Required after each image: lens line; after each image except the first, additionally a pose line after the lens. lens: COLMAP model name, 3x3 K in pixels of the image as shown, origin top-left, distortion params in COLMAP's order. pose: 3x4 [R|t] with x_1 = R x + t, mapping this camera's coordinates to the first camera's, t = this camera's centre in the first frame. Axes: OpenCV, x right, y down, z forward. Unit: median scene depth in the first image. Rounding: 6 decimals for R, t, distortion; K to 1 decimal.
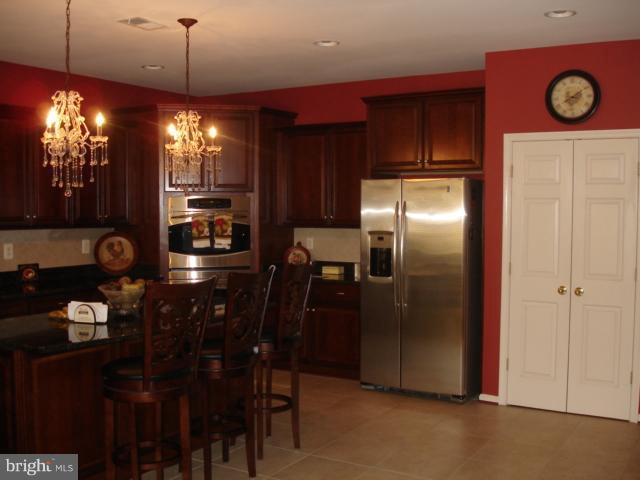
lens RADIAL K [[731.0, 0, 320.6], [0, 731.0, 237.8], [0, 0, 1]] dist [-0.105201, 0.000000]
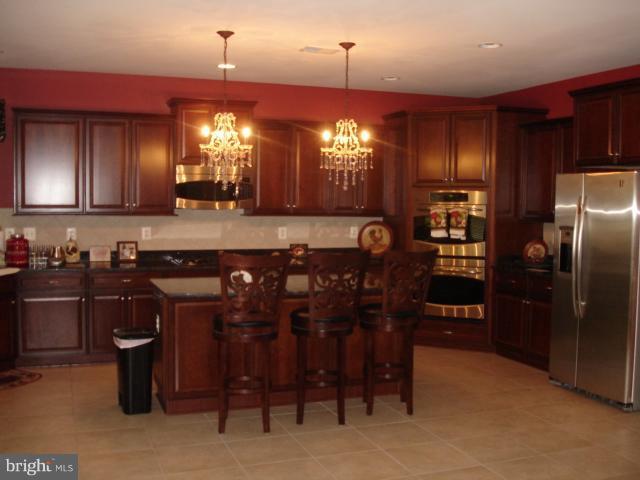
lens RADIAL K [[731.0, 0, 317.3], [0, 731.0, 242.6], [0, 0, 1]] dist [-0.105201, 0.000000]
pose [[0.766055, 0.044280, -0.641248, 0.409444], [-0.036570, 0.999011, 0.025296, 0.000489], [0.641734, 0.004072, 0.766916, 0.030566]]
